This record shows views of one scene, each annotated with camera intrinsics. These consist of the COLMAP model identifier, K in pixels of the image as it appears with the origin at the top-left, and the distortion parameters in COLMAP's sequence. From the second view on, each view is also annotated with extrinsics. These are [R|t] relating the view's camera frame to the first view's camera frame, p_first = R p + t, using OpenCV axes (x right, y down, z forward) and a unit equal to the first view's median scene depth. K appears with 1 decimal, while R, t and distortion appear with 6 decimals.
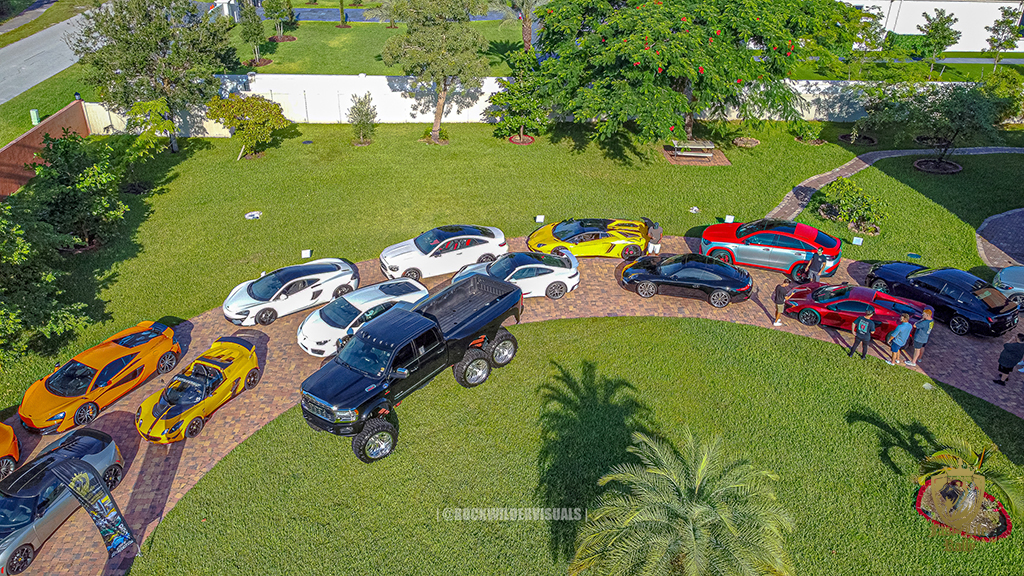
lens RADIAL K [[779.9, 0, 507.7], [0, 779.9, 286.9], [0, 0, 1]] dist [0.010794, -0.013718]
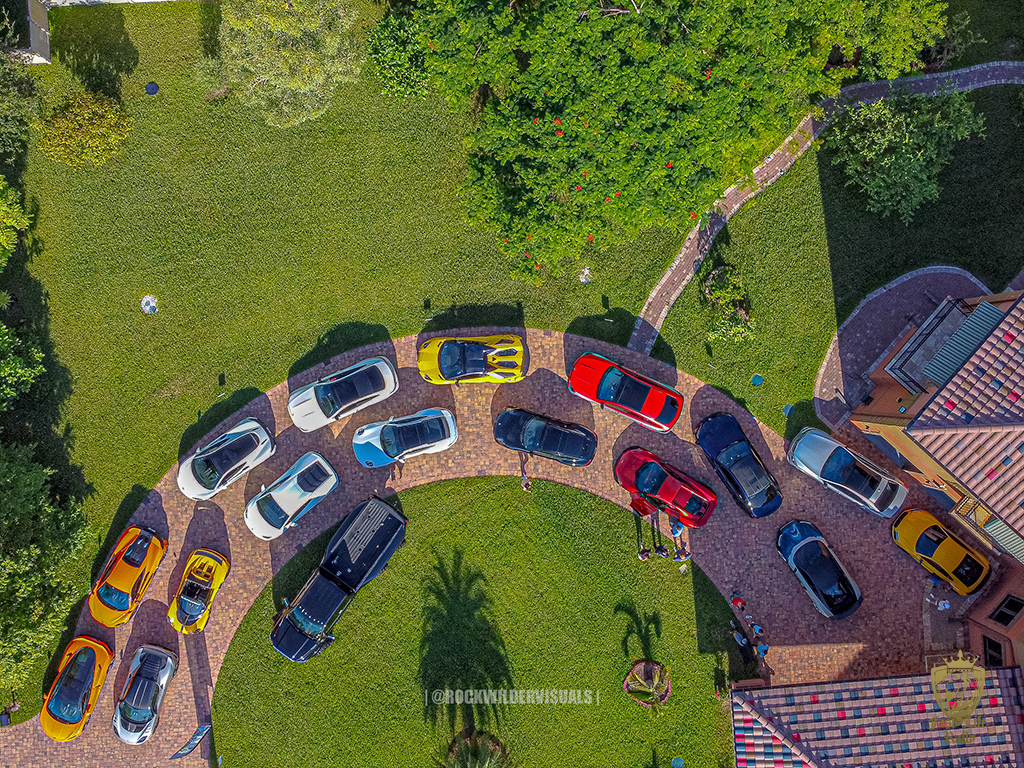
lens RADIAL K [[1033.3, 0, 506.6], [0, 1033.3, 381.2], [0, 0, 1]] dist [0.007785, 0.000000]
pose [[0.999946, -0.010289, 0.001567, 0.161111], [0.003700, 0.492164, 0.870494, -1.406335], [-0.009728, -0.870441, 0.492176, 0.275484]]
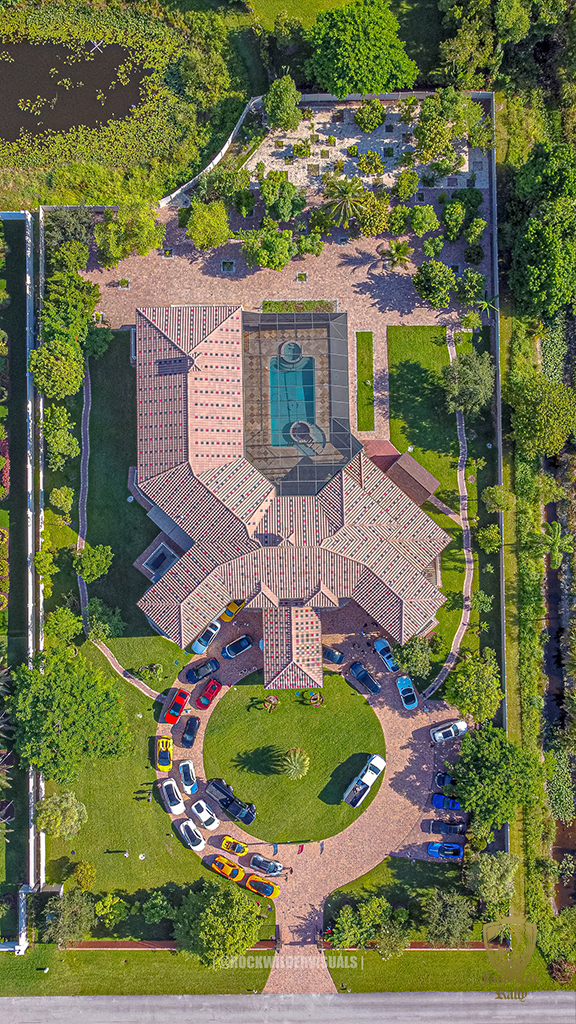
lens RADIAL K [[779.9, 0, 289.6], [0, 779.9, 514.1], [0, 0, 1]] dist [0.010794, -0.013718]
pose [[0.038046, -0.999187, 0.013358, 1.216808], [0.492620, 0.030385, 0.869714, -3.014096], [-0.869412, -0.026509, 0.493376, -1.226870]]
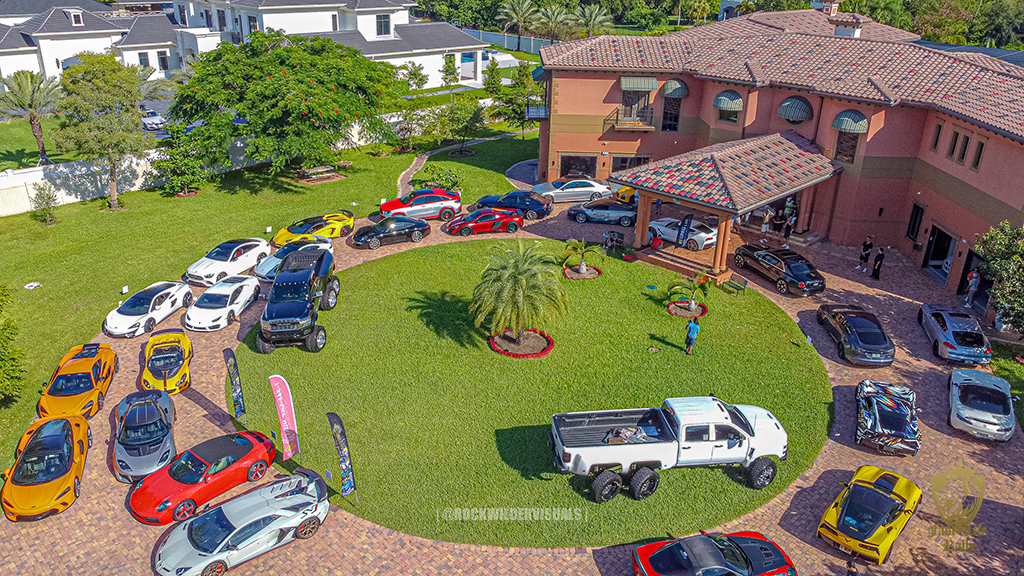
lens RADIAL K [[779.9, 0, 507.1], [0, 779.9, 287.0], [0, 0, 1]] dist [0.010794, -0.013718]
pose [[0.746113, -0.274865, 0.606436, -0.580990], [0.326651, 0.944778, 0.026330, 0.127133], [-0.580185, 0.178448, 0.794696, -0.384175]]
